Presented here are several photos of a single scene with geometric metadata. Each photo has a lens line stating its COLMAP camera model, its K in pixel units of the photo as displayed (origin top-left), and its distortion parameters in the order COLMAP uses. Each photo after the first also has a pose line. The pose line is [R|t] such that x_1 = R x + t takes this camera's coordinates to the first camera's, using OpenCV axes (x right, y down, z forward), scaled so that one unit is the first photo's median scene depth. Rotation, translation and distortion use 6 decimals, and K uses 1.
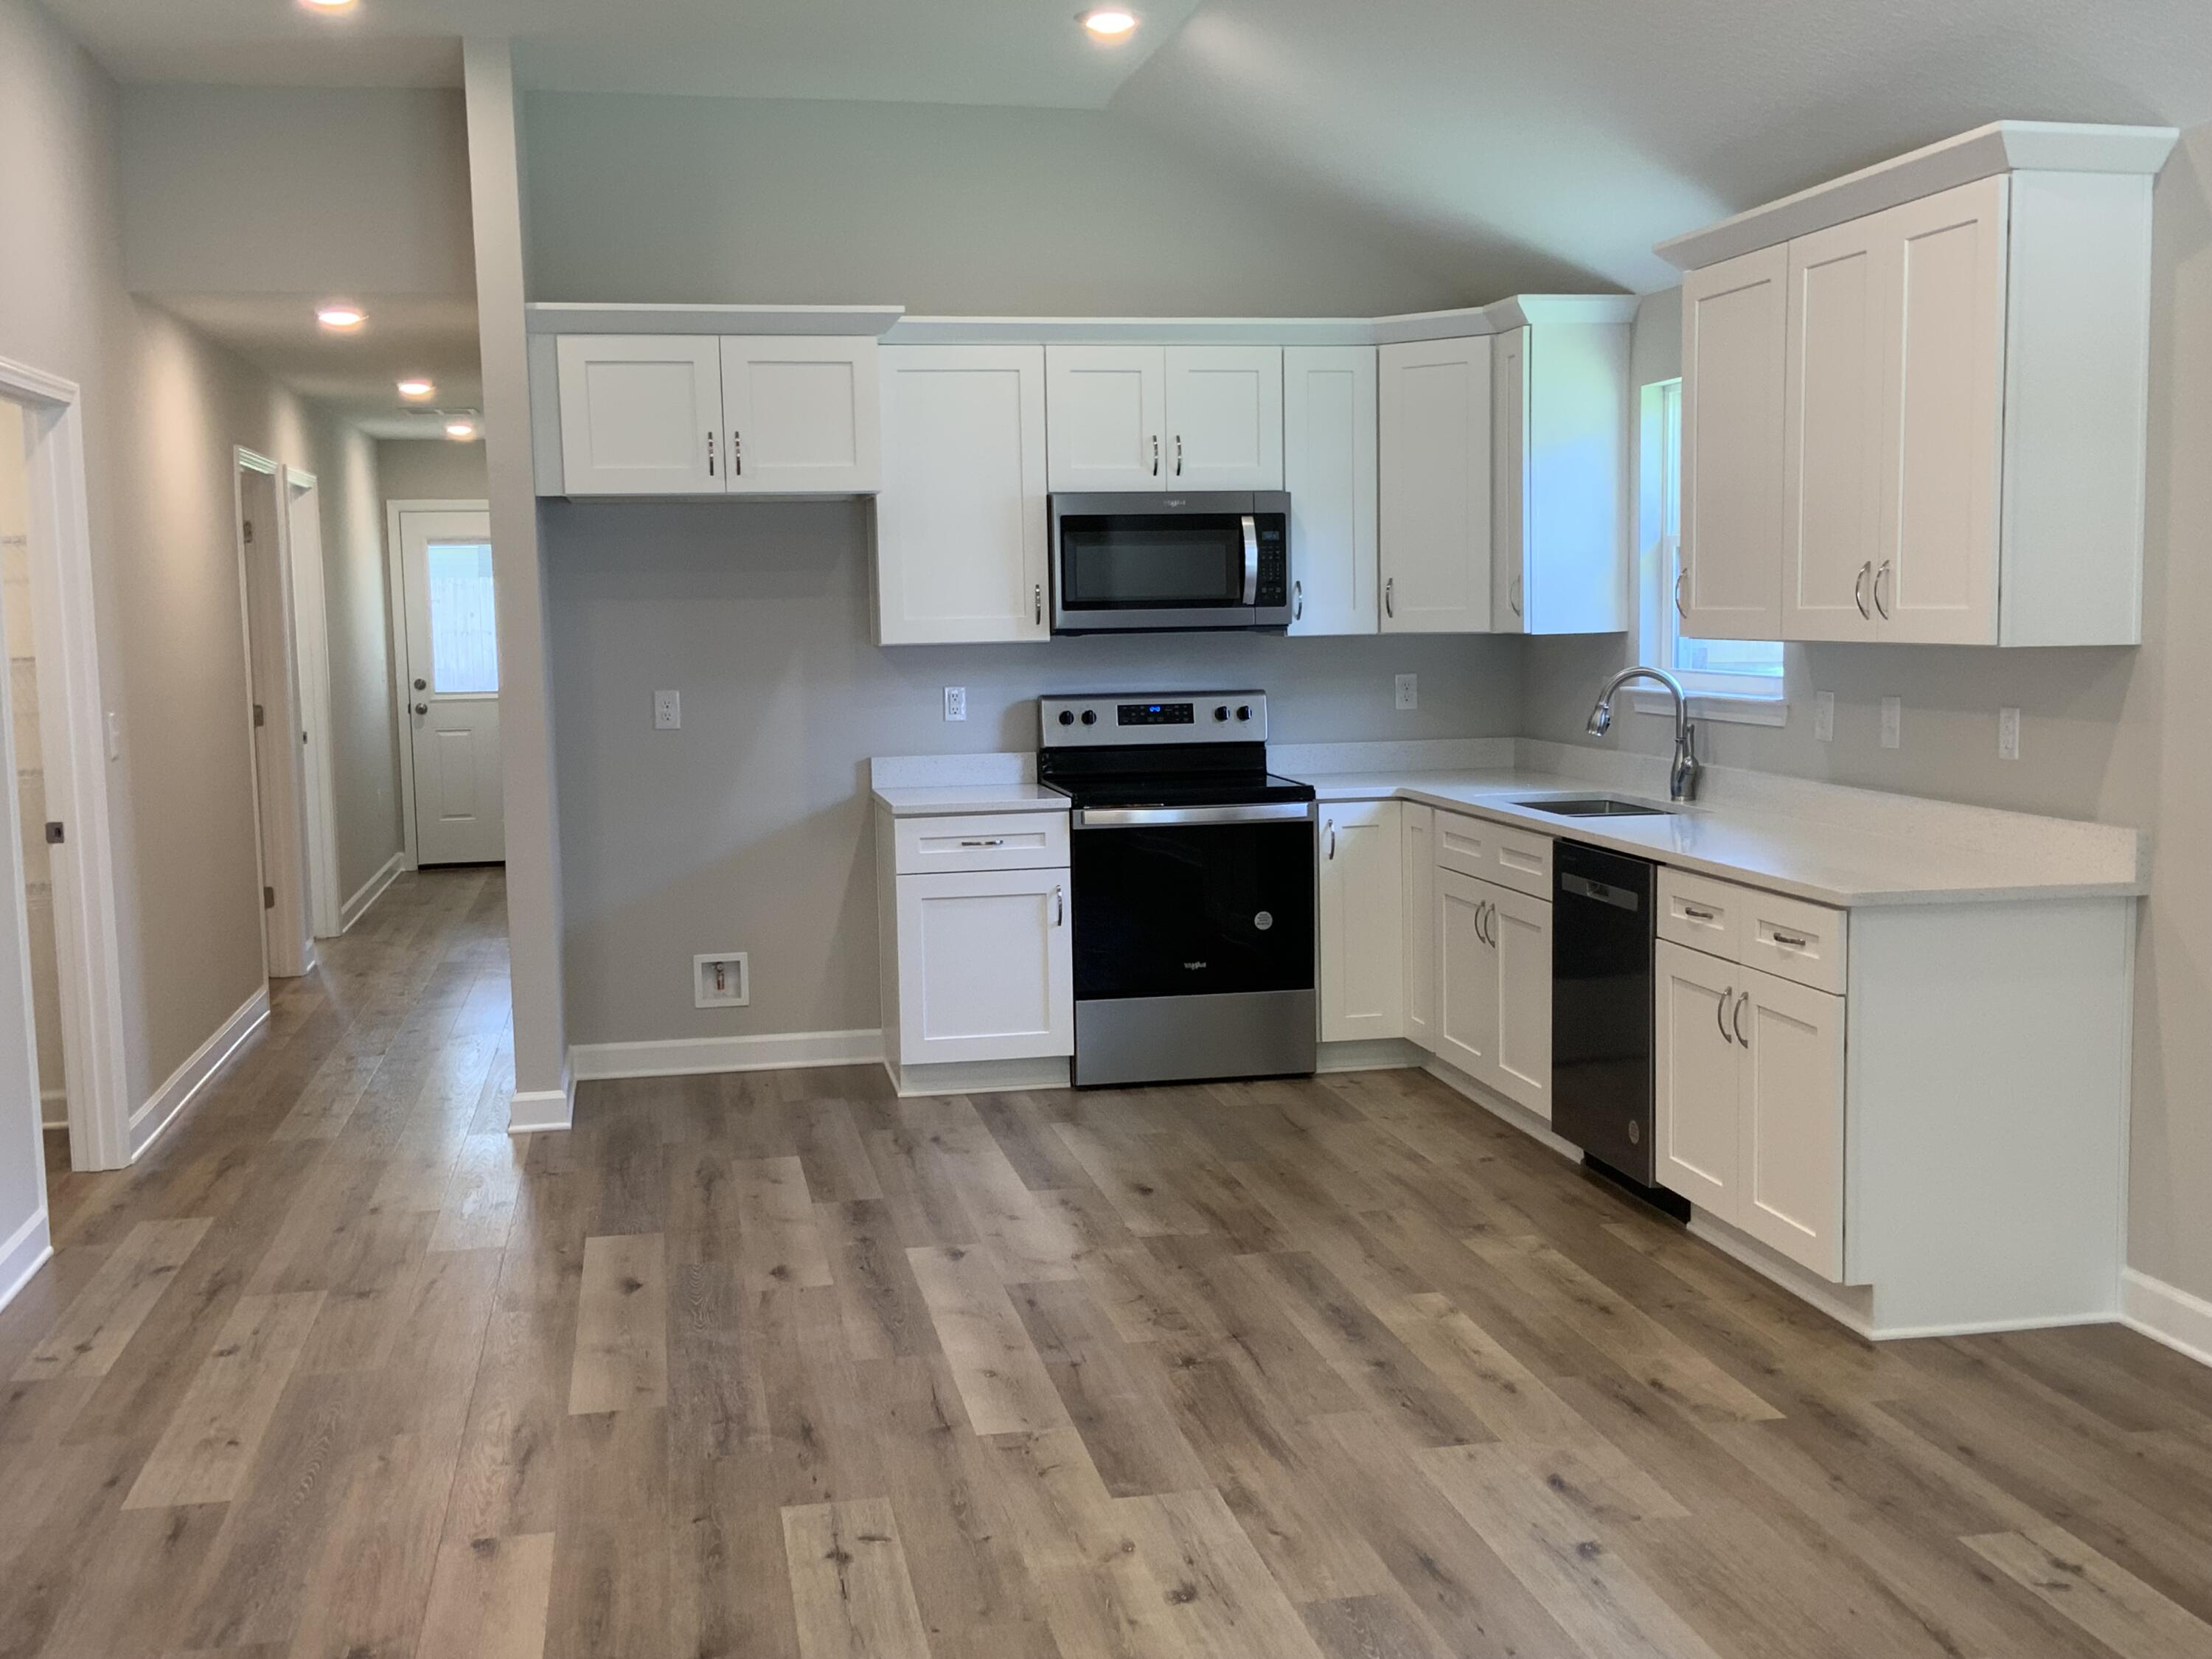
lens RADIAL K [[2310.3, 0, 1110.9], [0, 2310.3, 825.7], [0, 0, 1]] dist [0.023673, 0.000000]
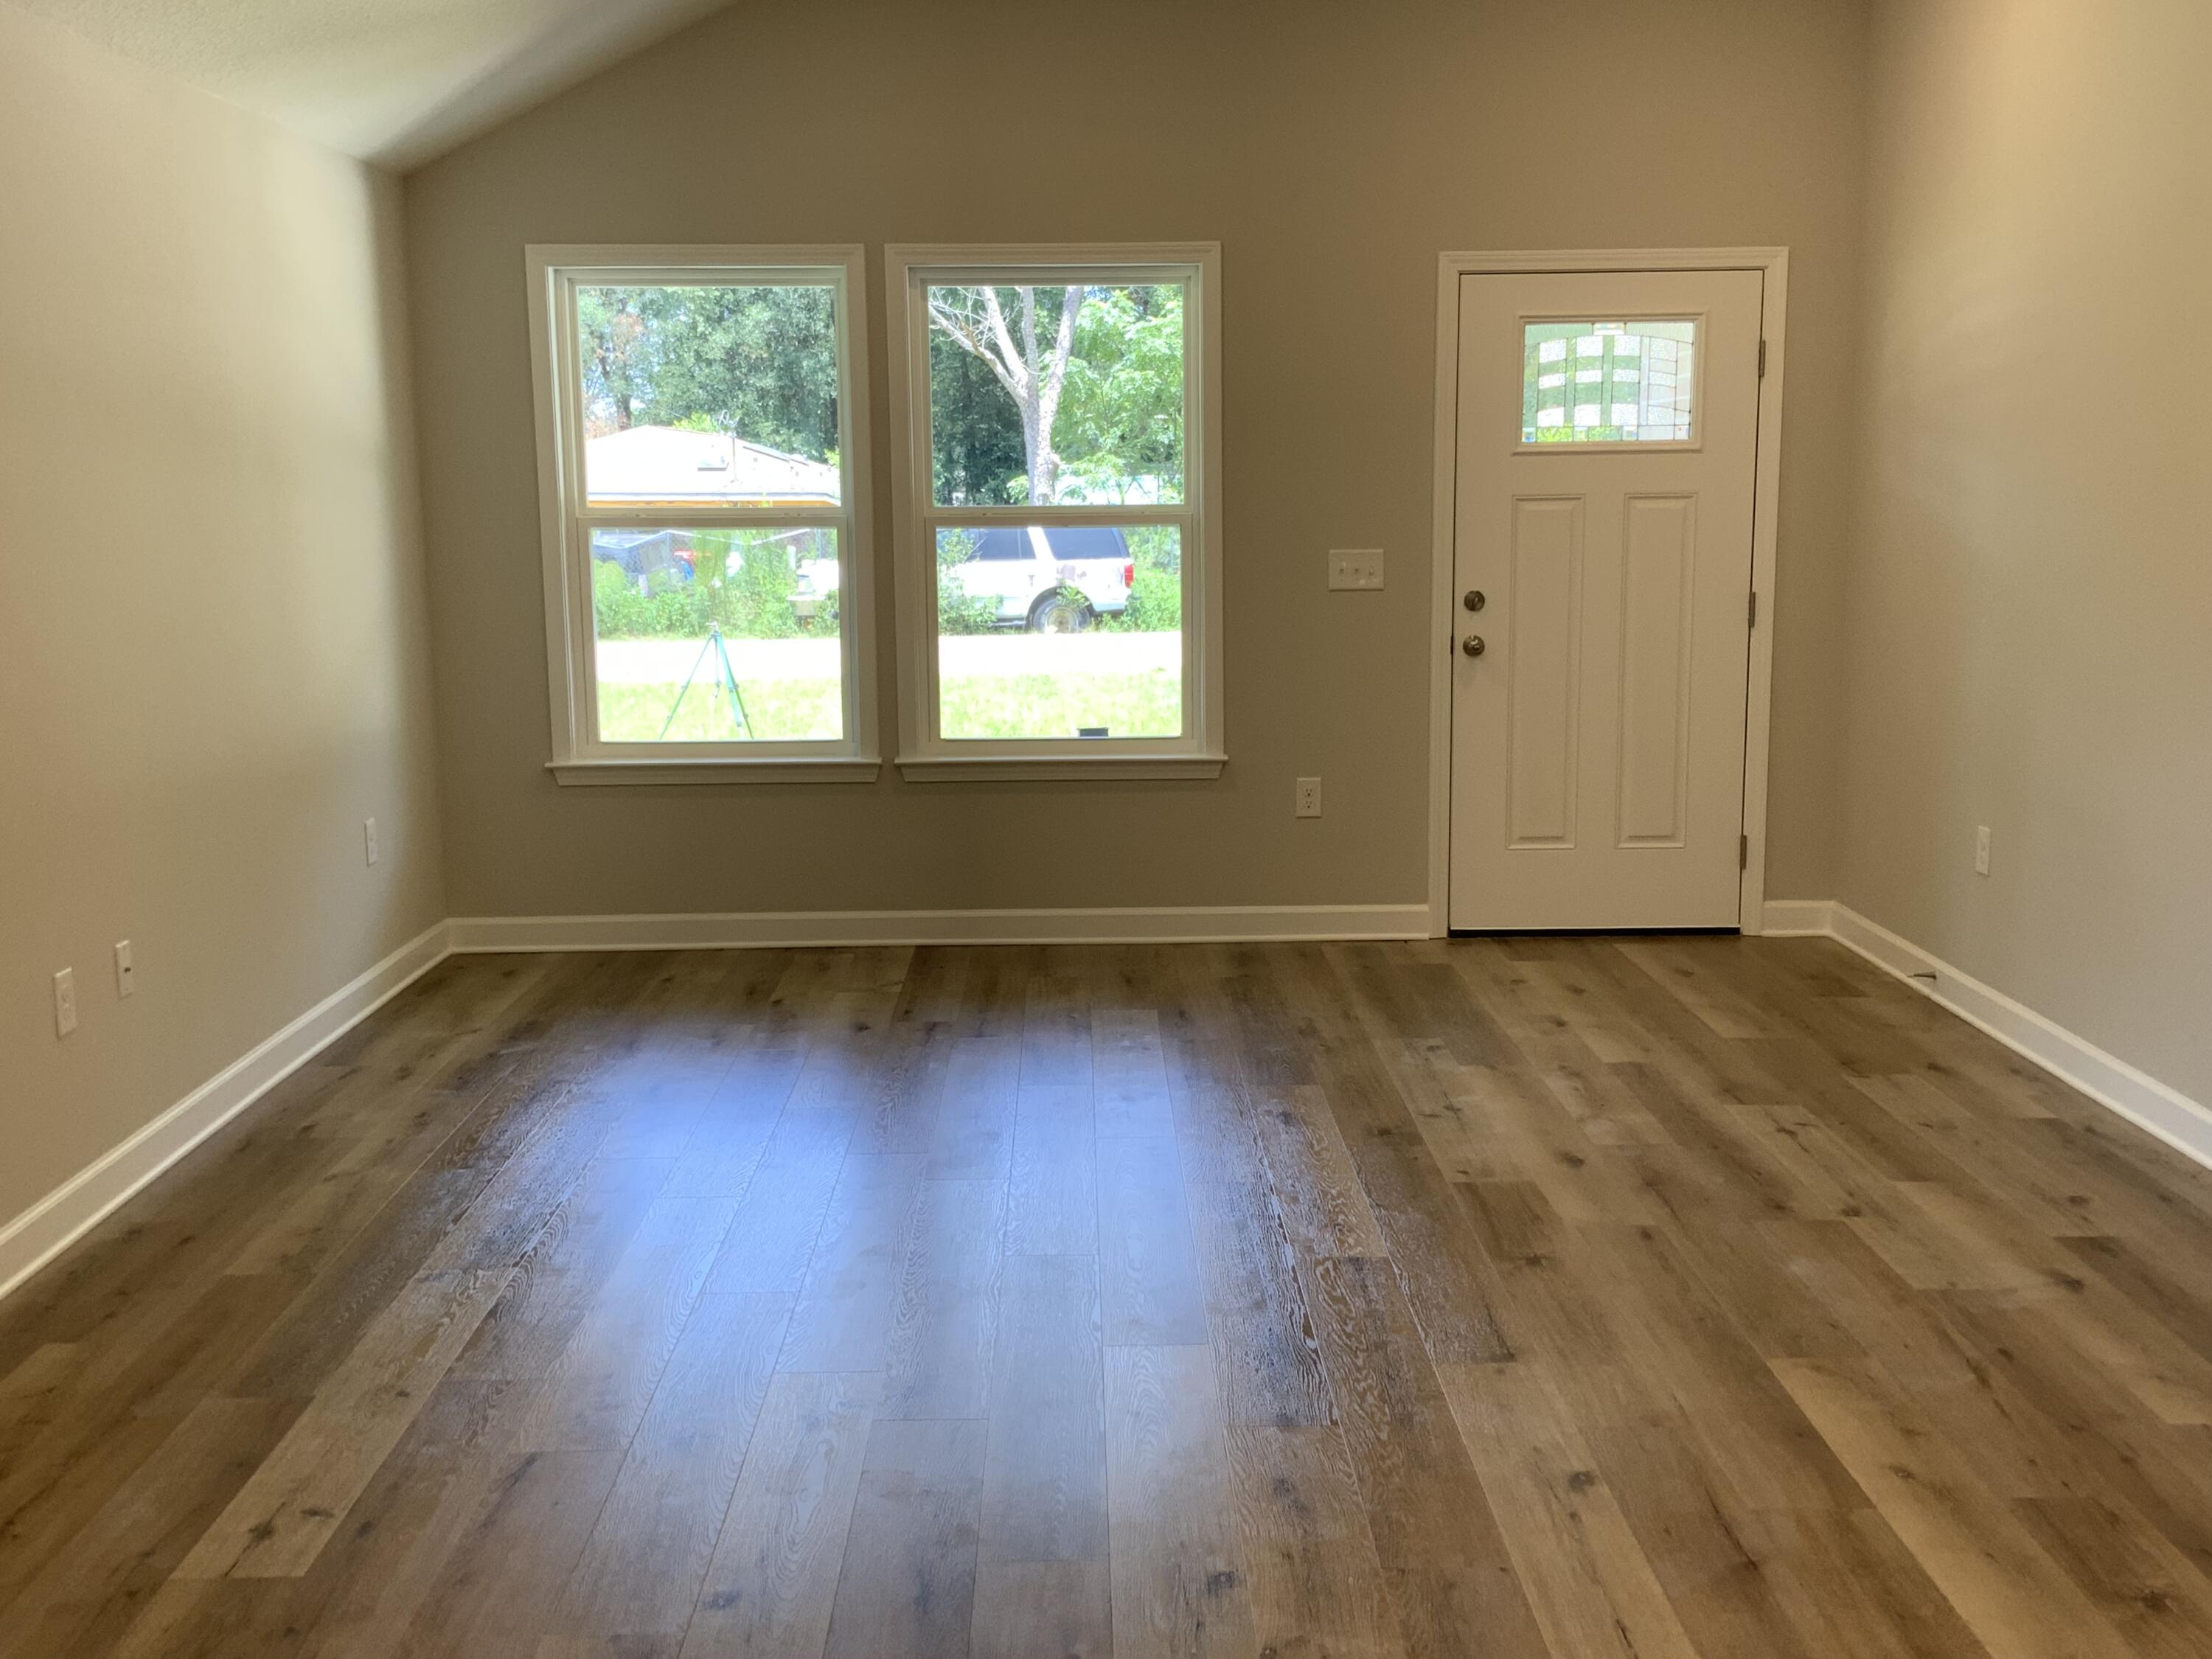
lens RADIAL K [[2310.3, 0, 1105.9], [0, 2310.3, 830.0], [0, 0, 1]] dist [0.023673, 0.000000]
pose [[-0.984387, 0.001621, 0.176013, -0.047652], [0.045049, 0.968975, 0.243020, -0.095240], [-0.170158, 0.247155, -0.953919, 1.050693]]
